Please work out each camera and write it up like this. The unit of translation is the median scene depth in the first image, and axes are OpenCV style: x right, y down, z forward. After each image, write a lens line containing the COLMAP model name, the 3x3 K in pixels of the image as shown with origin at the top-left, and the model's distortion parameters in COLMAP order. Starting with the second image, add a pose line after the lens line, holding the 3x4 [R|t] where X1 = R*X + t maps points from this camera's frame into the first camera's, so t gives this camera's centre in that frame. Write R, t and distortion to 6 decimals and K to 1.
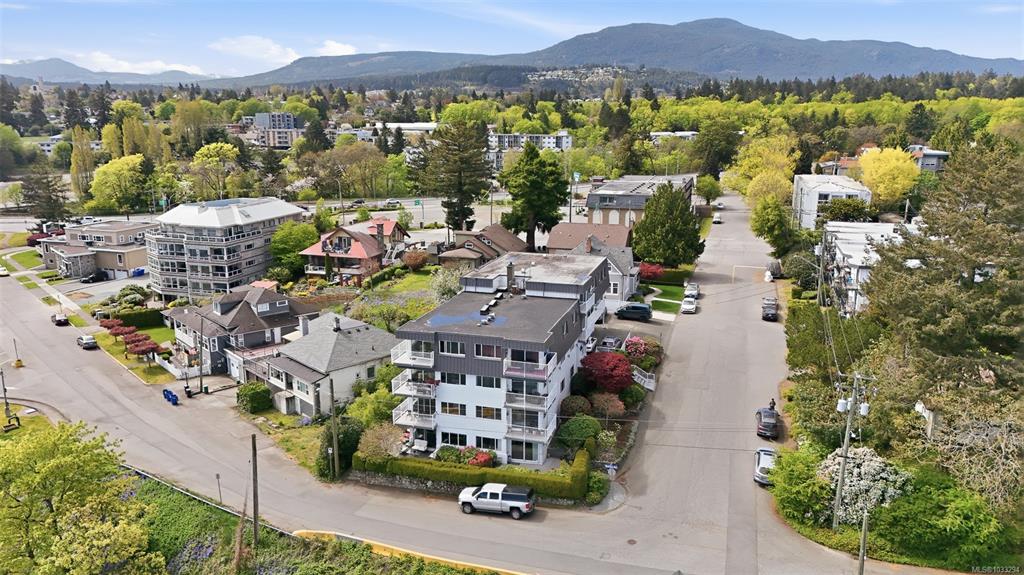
lens RADIAL K [[750.0, 0, 512.0], [0, 750.0, 287.5], [0, 0, 1]] dist [0.082461, -0.100603]
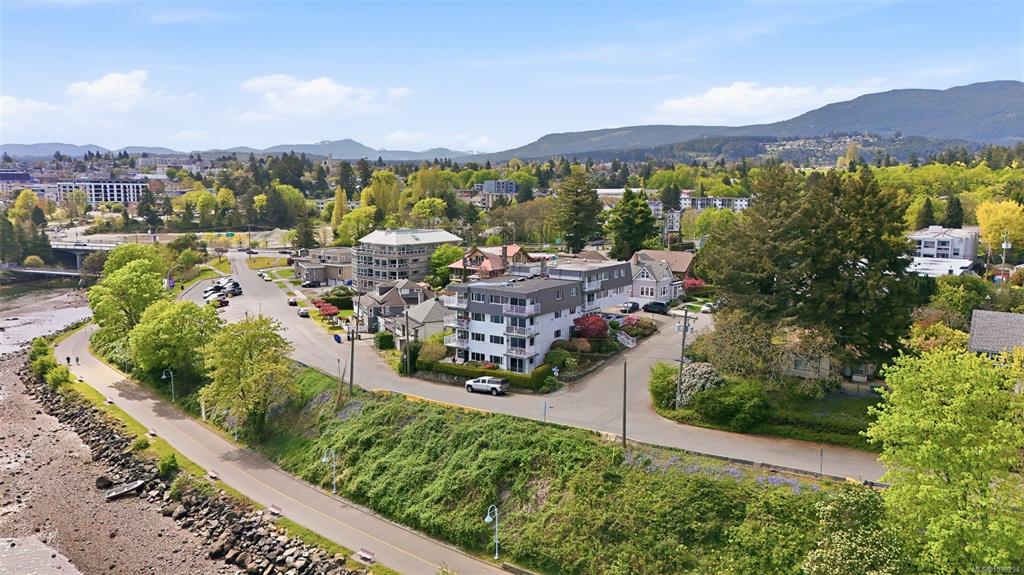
lens RADIAL K [[750.0, 0, 512.0], [0, 750.0, 287.5], [0, 0, 1]] dist [0.082461, -0.100603]
pose [[0.952062, 0.044278, -0.302684, 0.265885], [-0.071870, 0.994150, -0.080631, 0.103023], [0.297343, 0.098519, 0.949674, -0.281446]]
